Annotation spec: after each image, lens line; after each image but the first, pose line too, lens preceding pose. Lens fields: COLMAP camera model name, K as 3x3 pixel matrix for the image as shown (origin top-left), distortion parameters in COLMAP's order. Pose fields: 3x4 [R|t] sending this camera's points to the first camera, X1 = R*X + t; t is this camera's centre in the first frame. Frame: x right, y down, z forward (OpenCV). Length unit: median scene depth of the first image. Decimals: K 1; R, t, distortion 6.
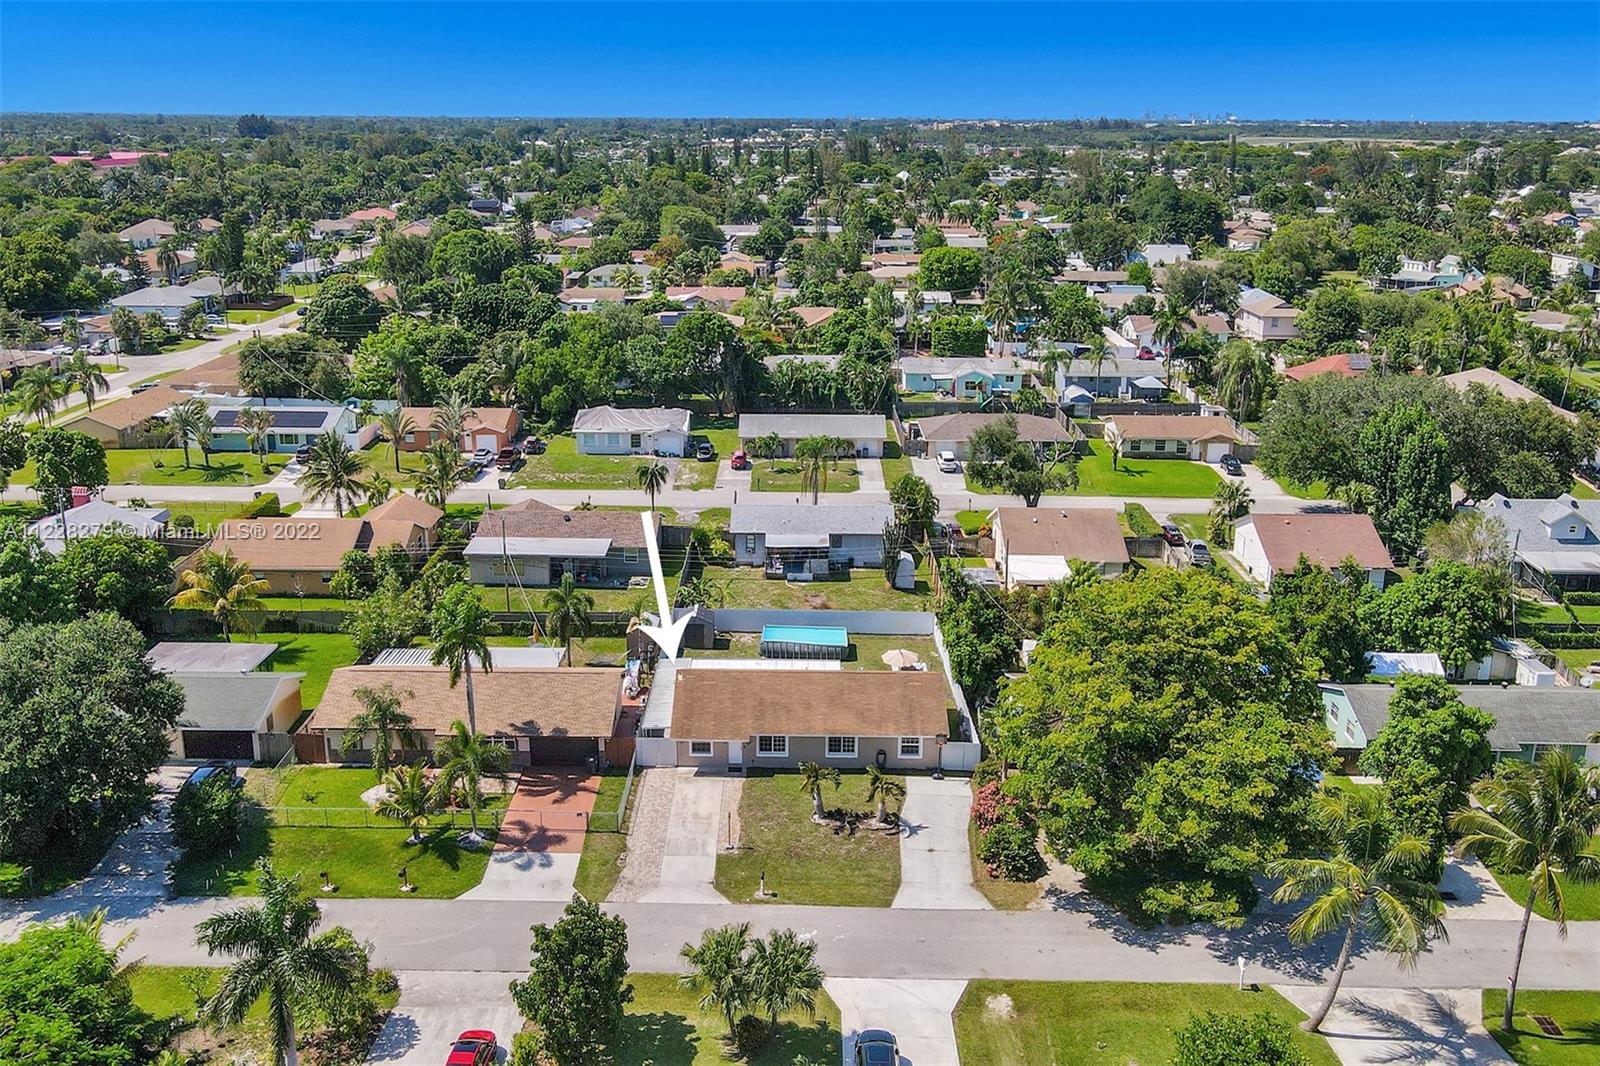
lens RADIAL K [[1198.0, 0, 798.4], [0, 1198.0, 523.9], [0, 0, 1]] dist [-0.001450, 0.013201]
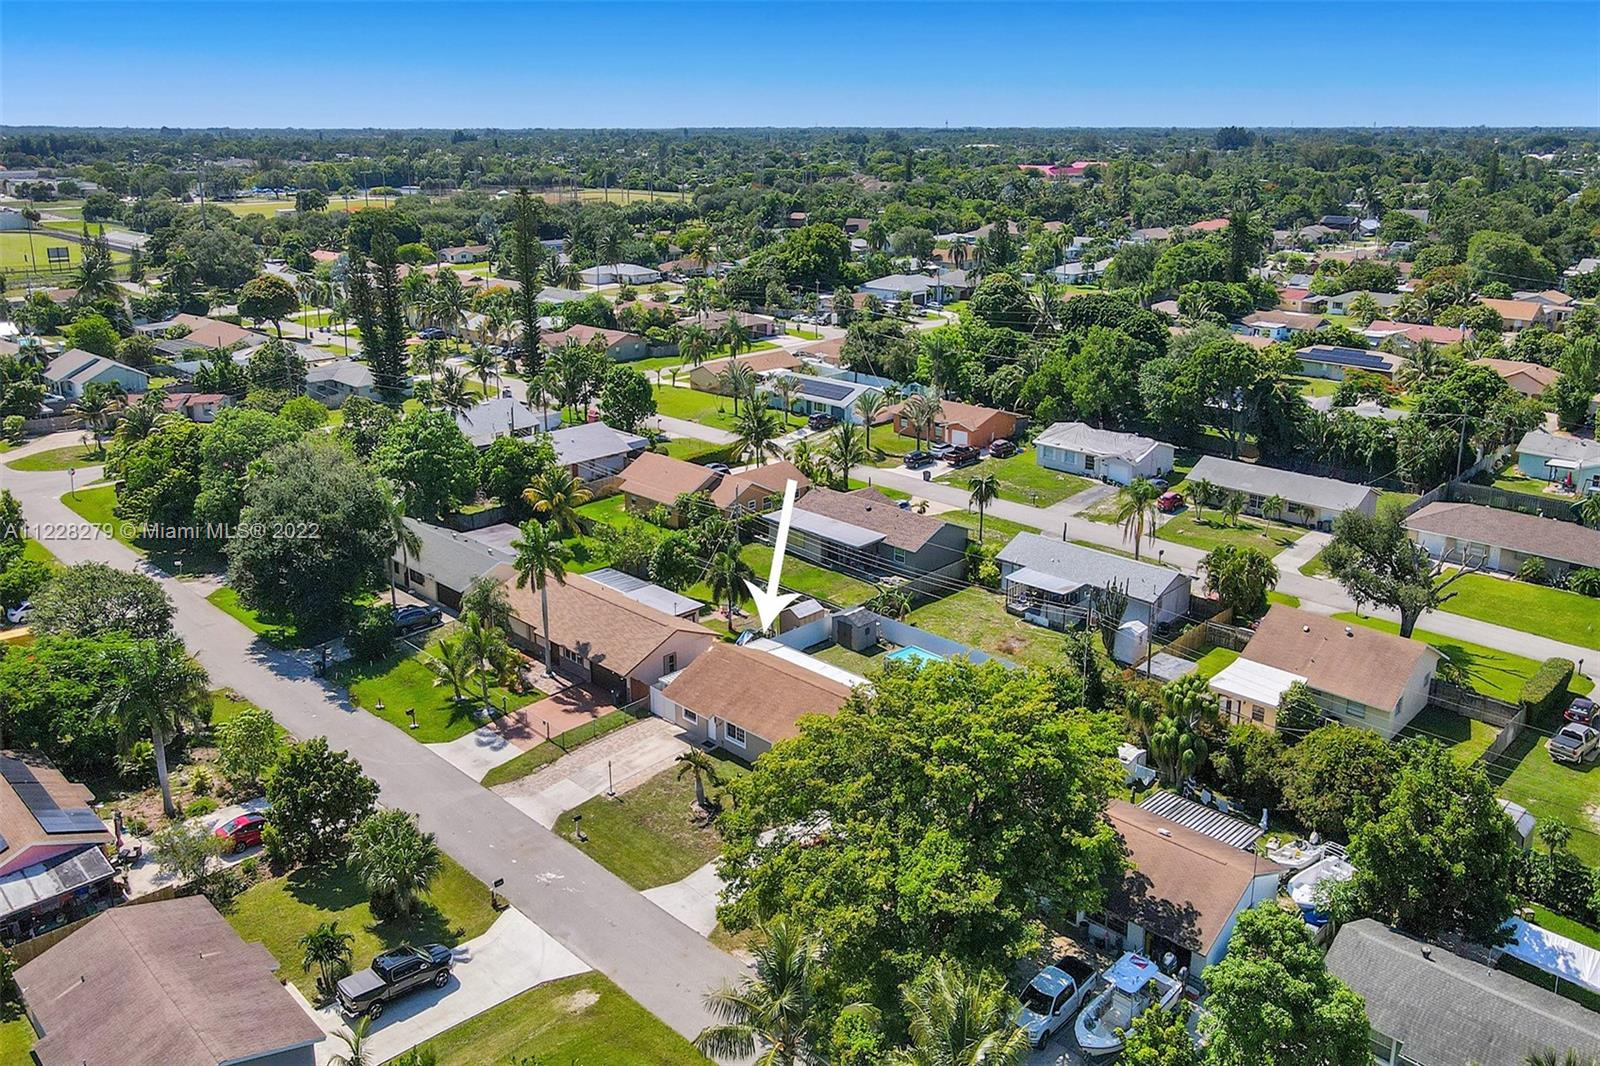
lens RADIAL K [[1198.0, 0, 797.8], [0, 1198.0, 542.7], [0, 0, 1]] dist [-0.001450, 0.013201]
pose [[0.724132, 0.222932, -0.652636, 0.340008], [-0.219024, 0.971662, 0.088889, -0.041377], [0.653958, 0.078575, 0.752439, 0.124490]]
